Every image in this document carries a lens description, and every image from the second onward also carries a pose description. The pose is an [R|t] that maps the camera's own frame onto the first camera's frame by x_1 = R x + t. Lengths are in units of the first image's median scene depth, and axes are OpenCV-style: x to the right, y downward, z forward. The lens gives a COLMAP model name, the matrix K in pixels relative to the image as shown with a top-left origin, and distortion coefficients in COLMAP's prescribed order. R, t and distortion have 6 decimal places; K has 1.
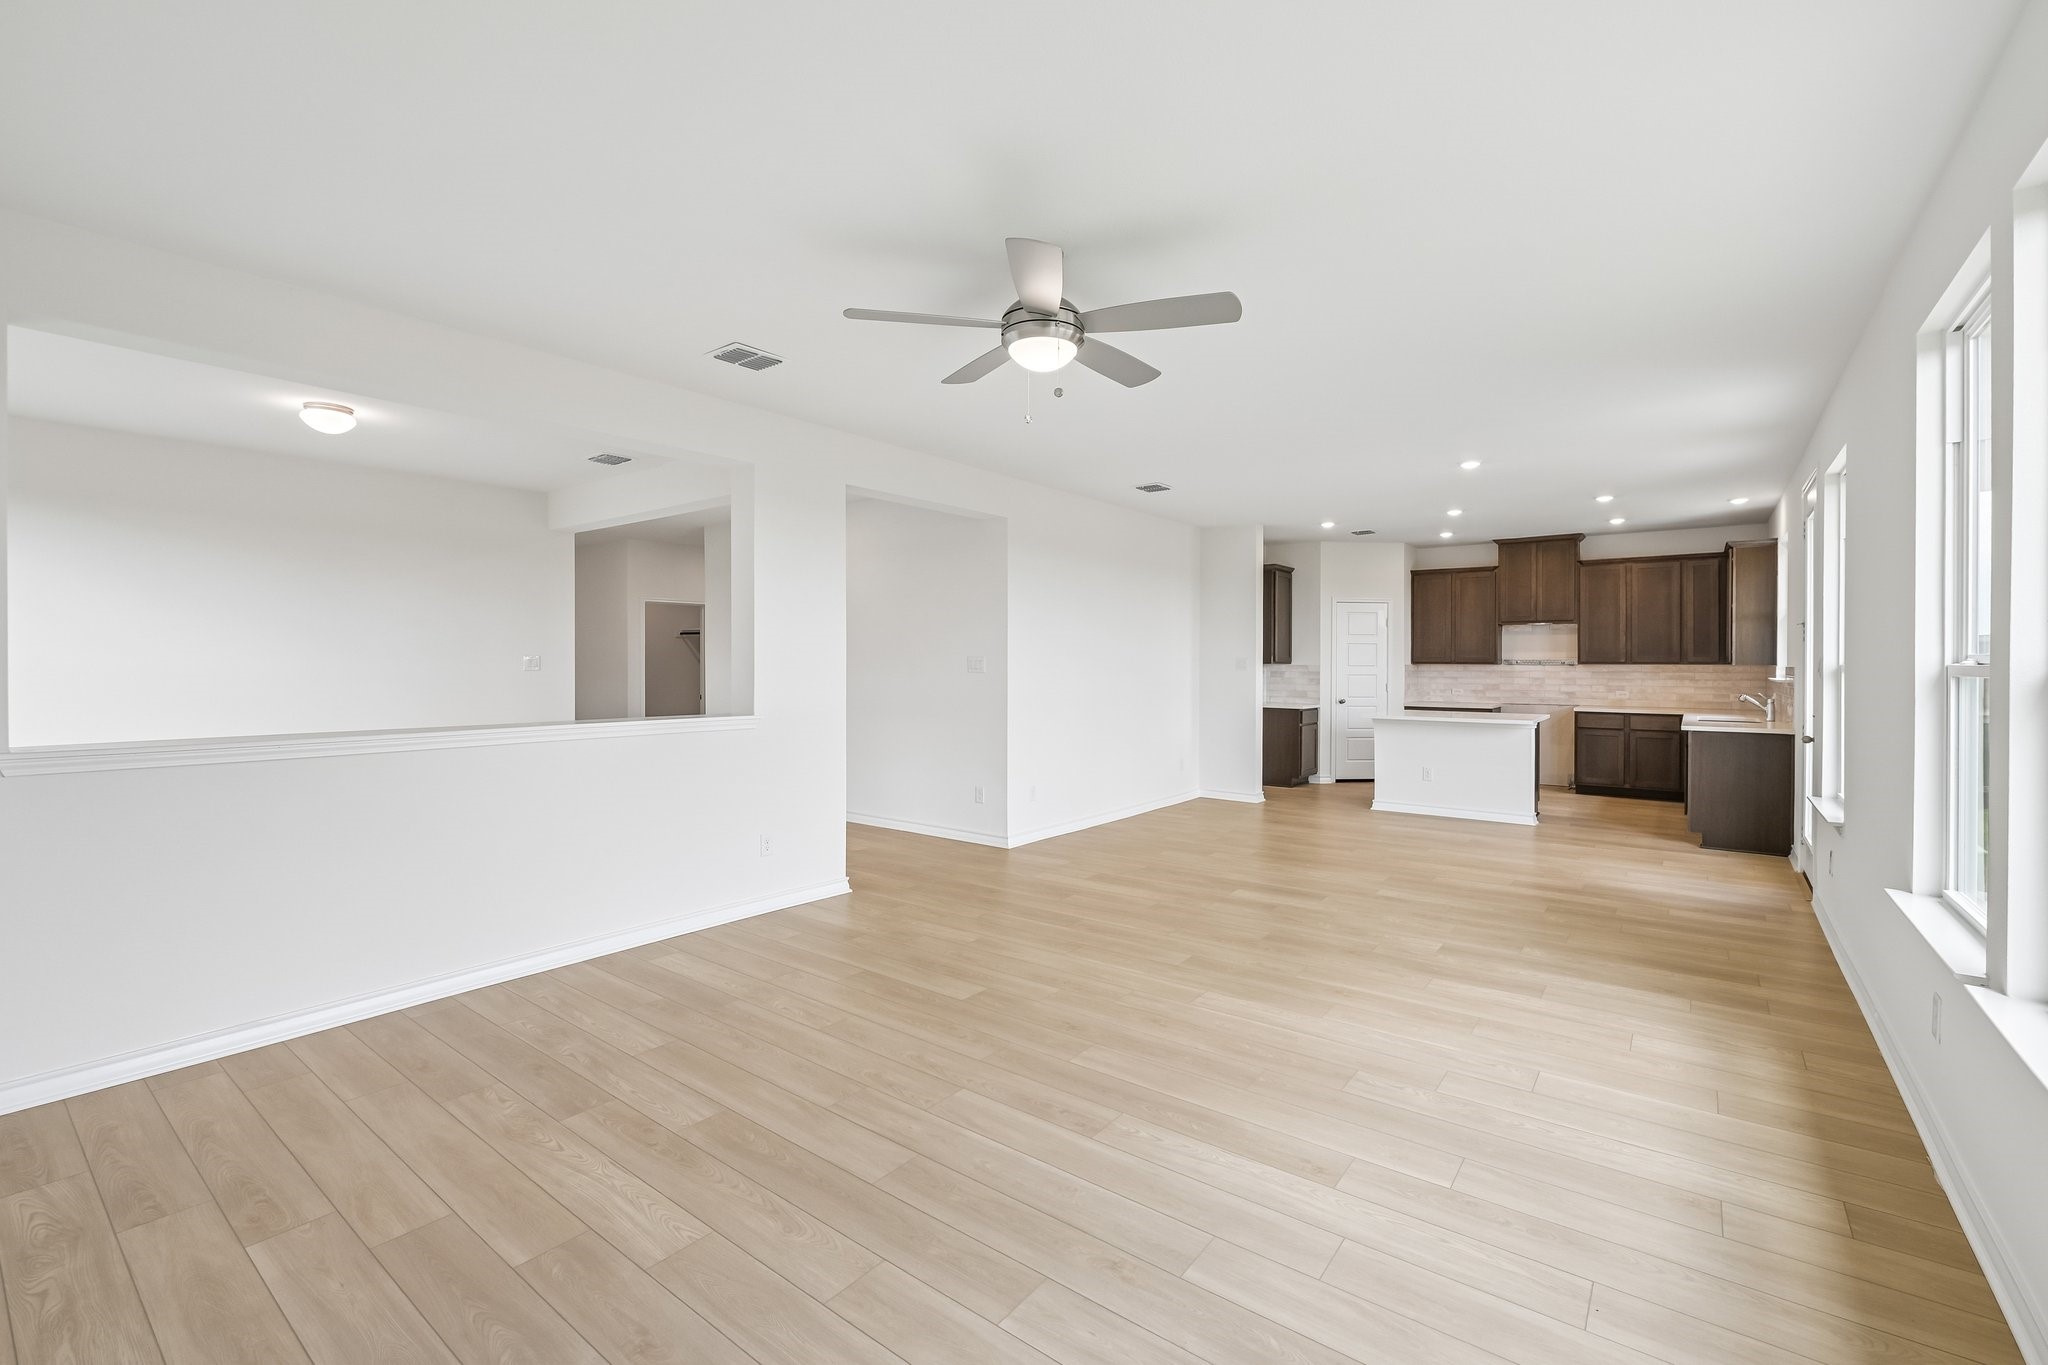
lens RADIAL K [[879.7, 0, 1032.0], [0, 879.7, 670.1], [0, 0, 1]] dist [-0.020292, -0.001008]
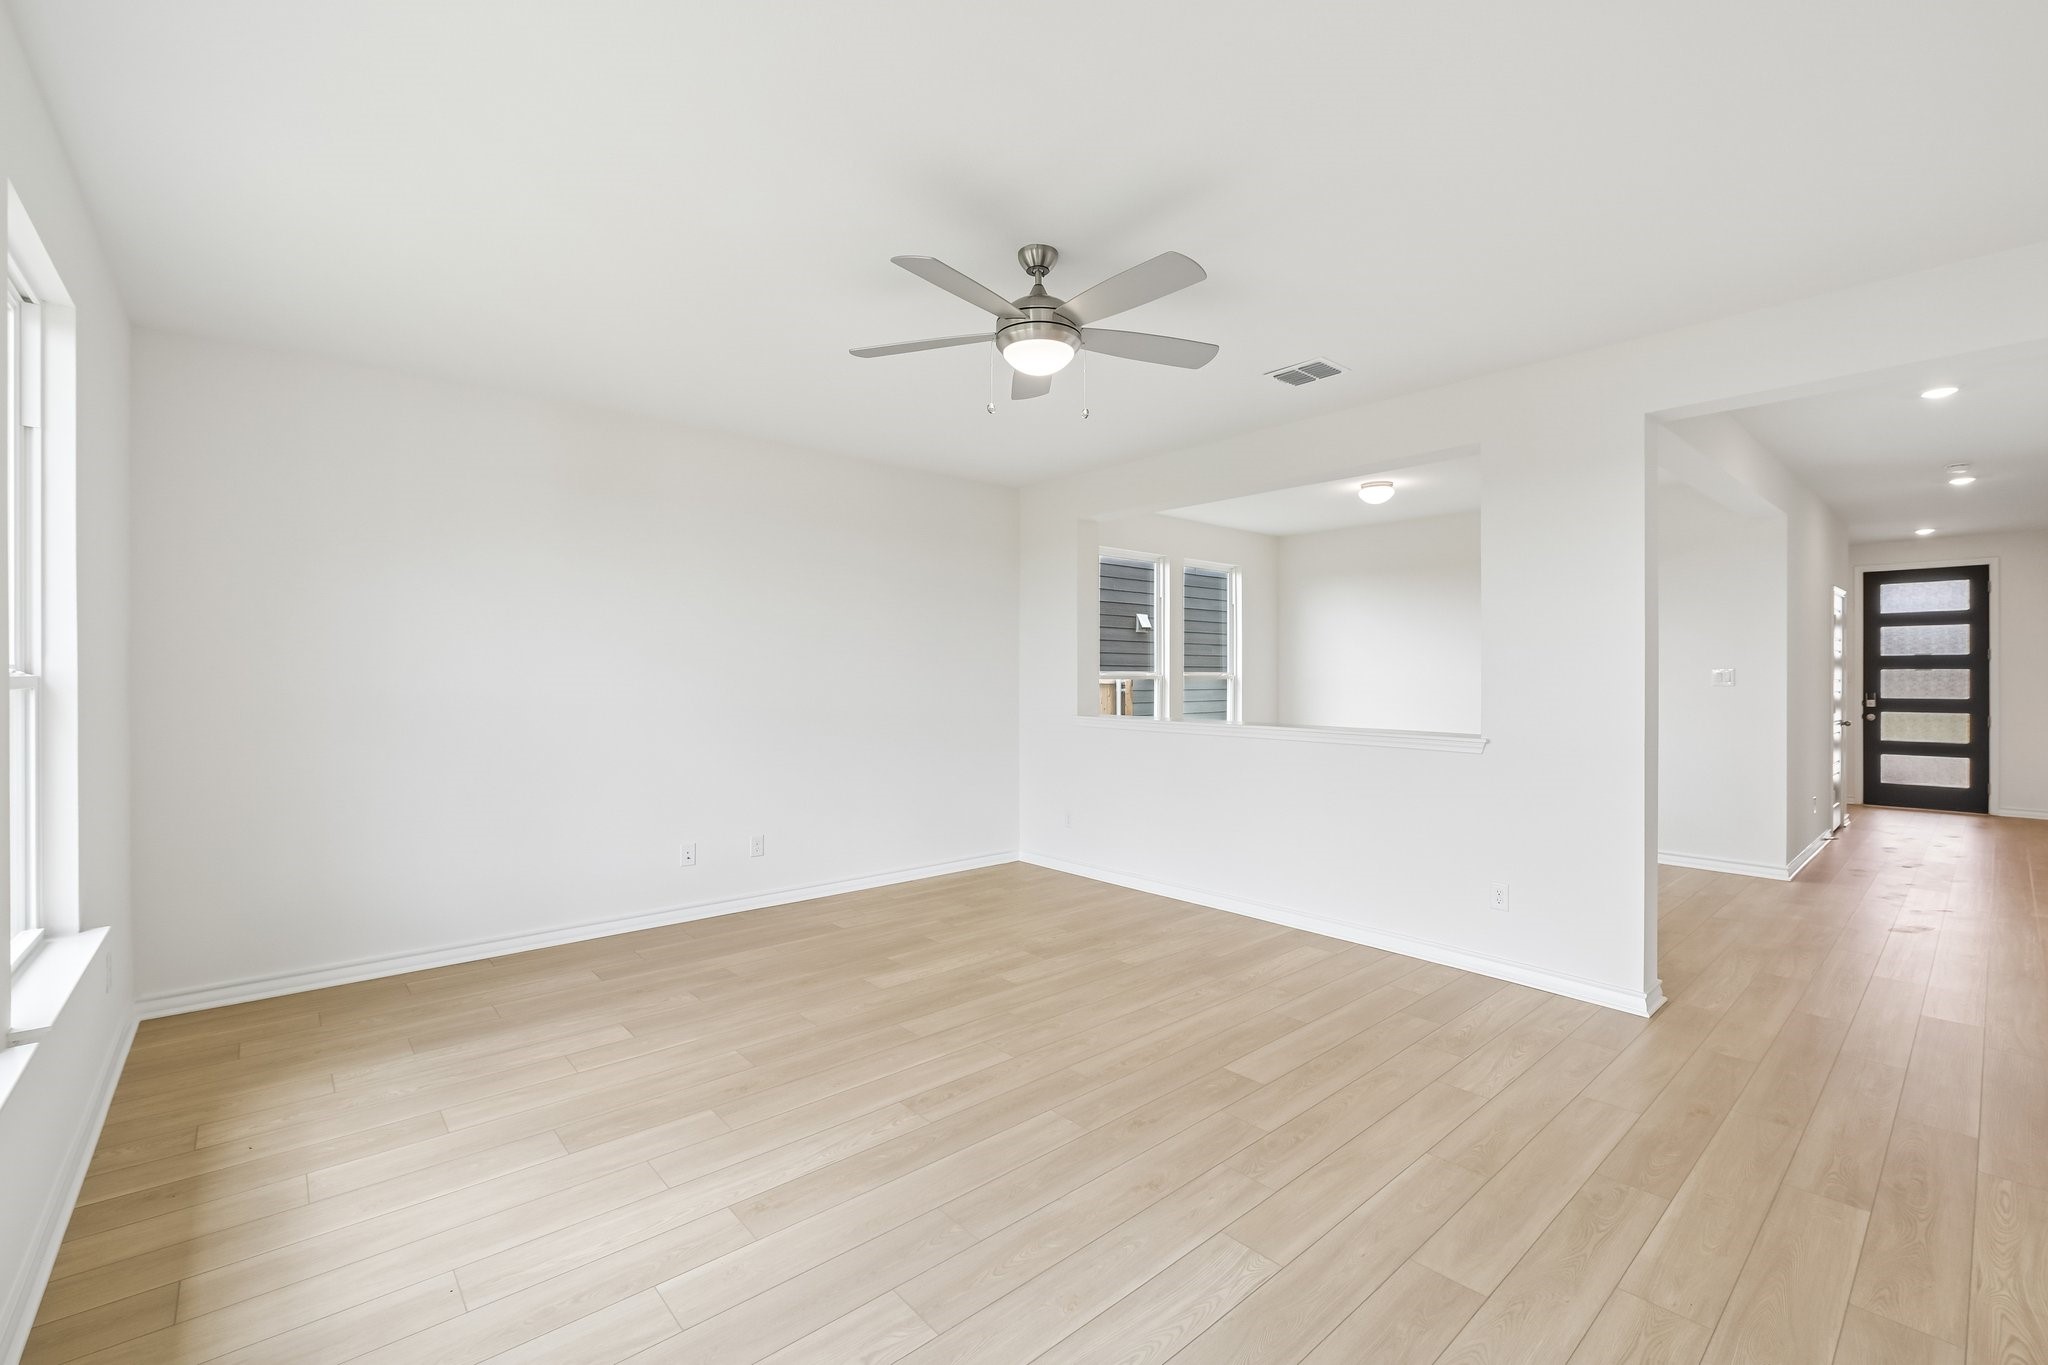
lens RADIAL K [[879.7, 0, 1023.6], [0, 879.7, 675.8], [0, 0, 1]] dist [-0.020292, -0.001008]
pose [[-0.208318, 0.002458, -0.978058, 0.961213], [-0.010950, 0.999928, 0.004845, -0.012197], [0.978000, 0.011719, -0.208276, 1.181932]]
